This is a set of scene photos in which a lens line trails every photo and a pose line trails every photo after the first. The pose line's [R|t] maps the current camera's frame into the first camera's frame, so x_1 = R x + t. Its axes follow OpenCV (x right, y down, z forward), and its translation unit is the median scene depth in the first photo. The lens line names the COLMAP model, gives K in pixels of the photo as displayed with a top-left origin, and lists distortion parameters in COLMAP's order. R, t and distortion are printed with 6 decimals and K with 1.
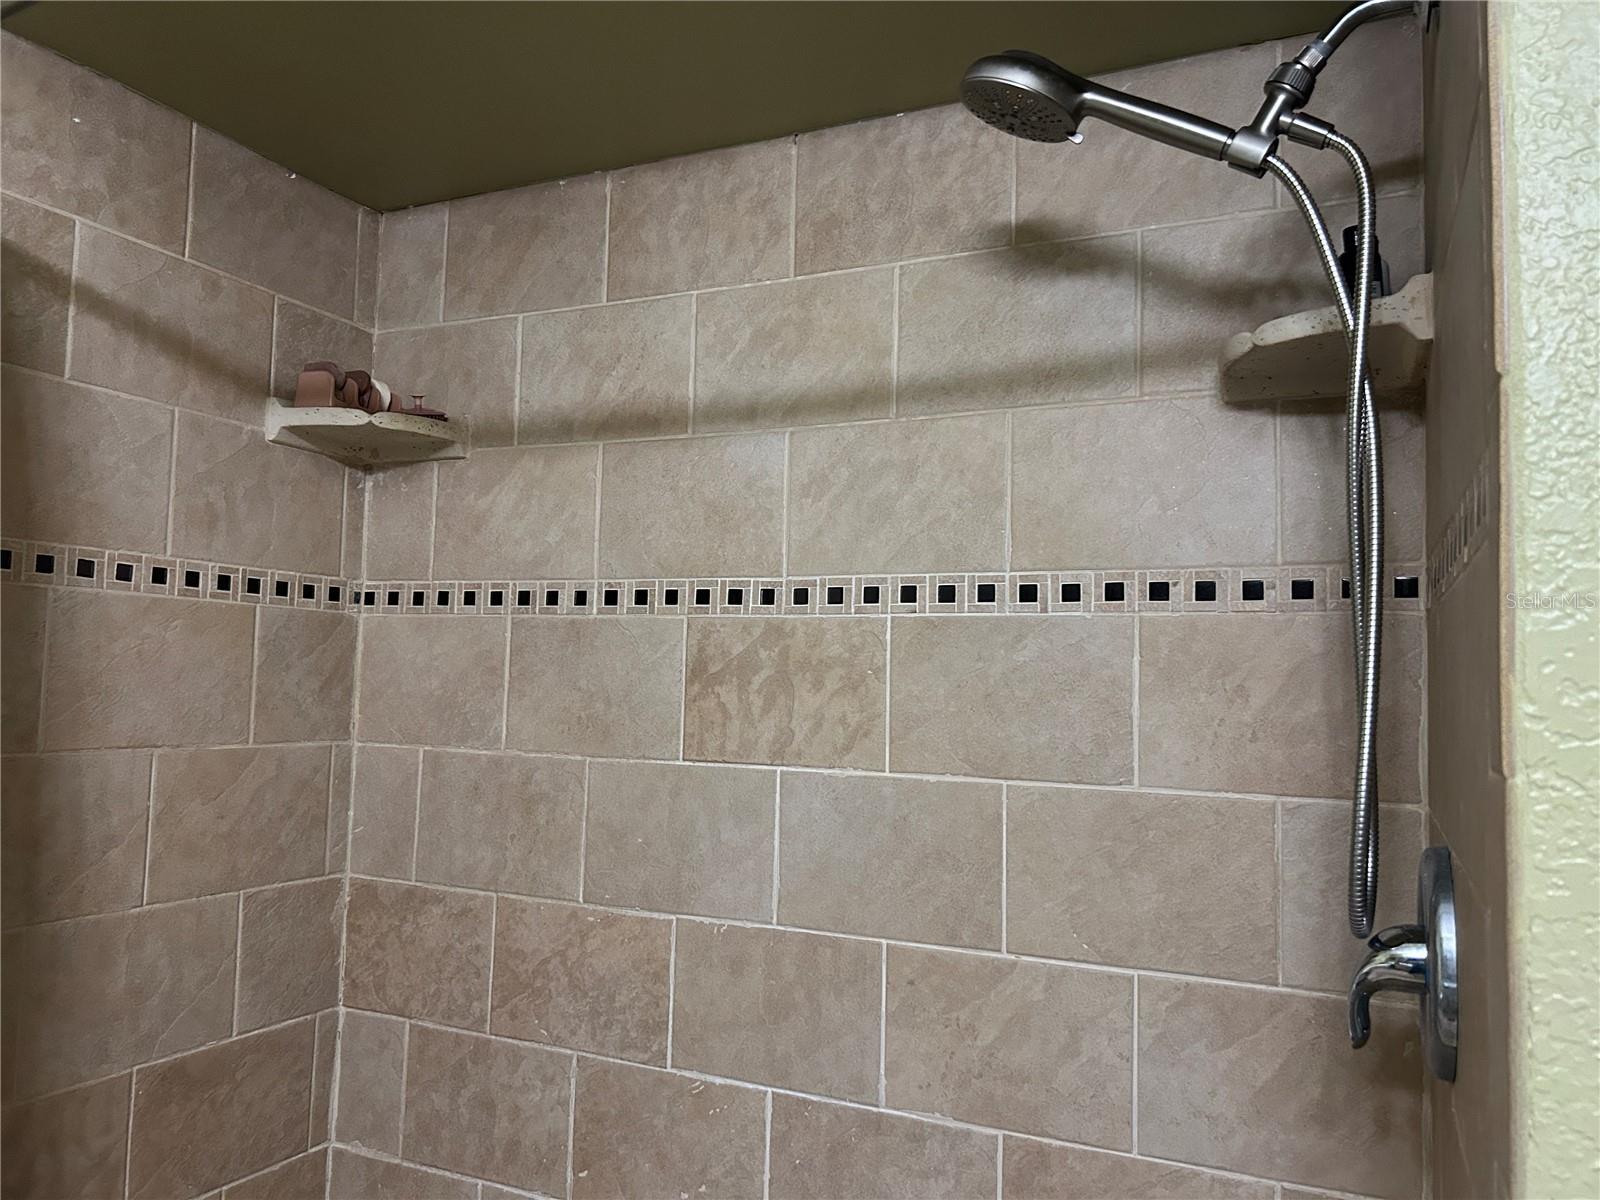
lens RADIAL K [[1193.5, 0, 795.9], [0, 1193.5, 595.8], [0, 0, 1]] dist [0.031473, -0.016137]
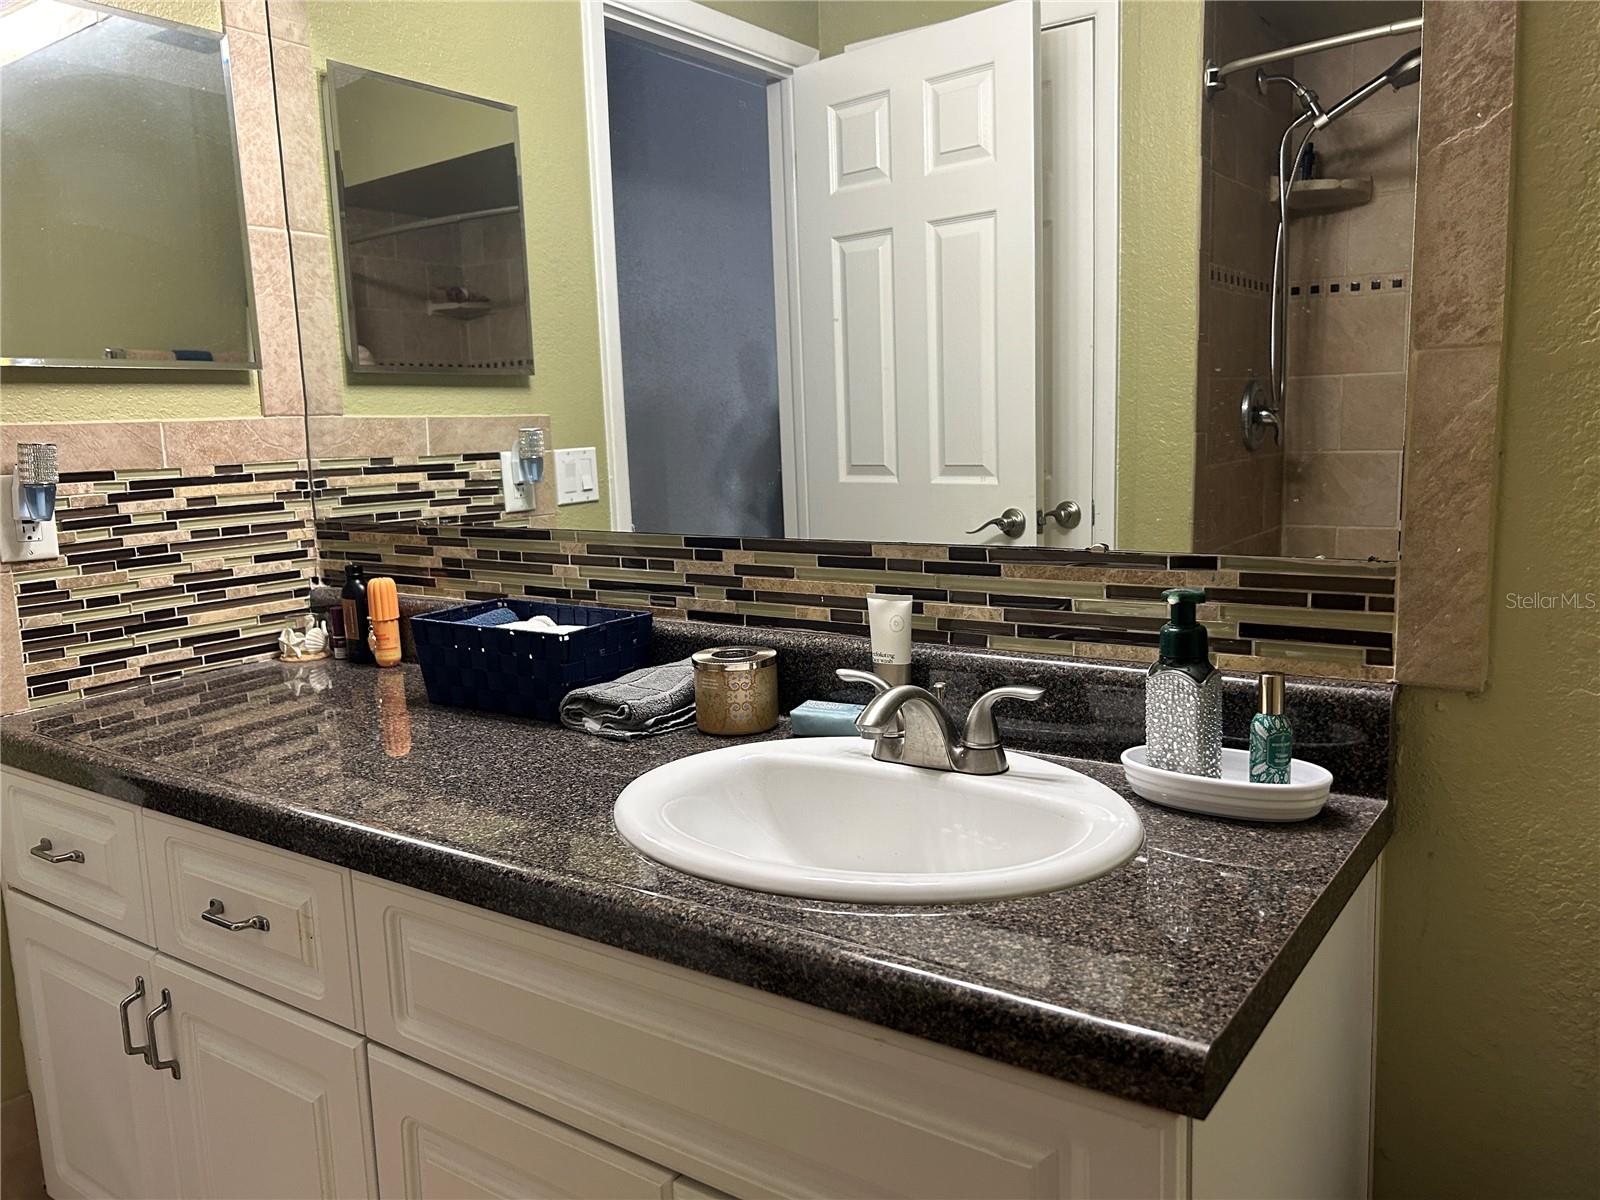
lens RADIAL K [[1193.5, 0, 805.3], [0, 1193.5, 599.2], [0, 0, 1]] dist [0.031473, -0.016137]
pose [[0.982359, -0.035374, -0.183630, 0.990697], [0.073408, 0.976073, 0.204675, 0.017513], [0.171996, -0.214544, 0.961451, -1.837093]]
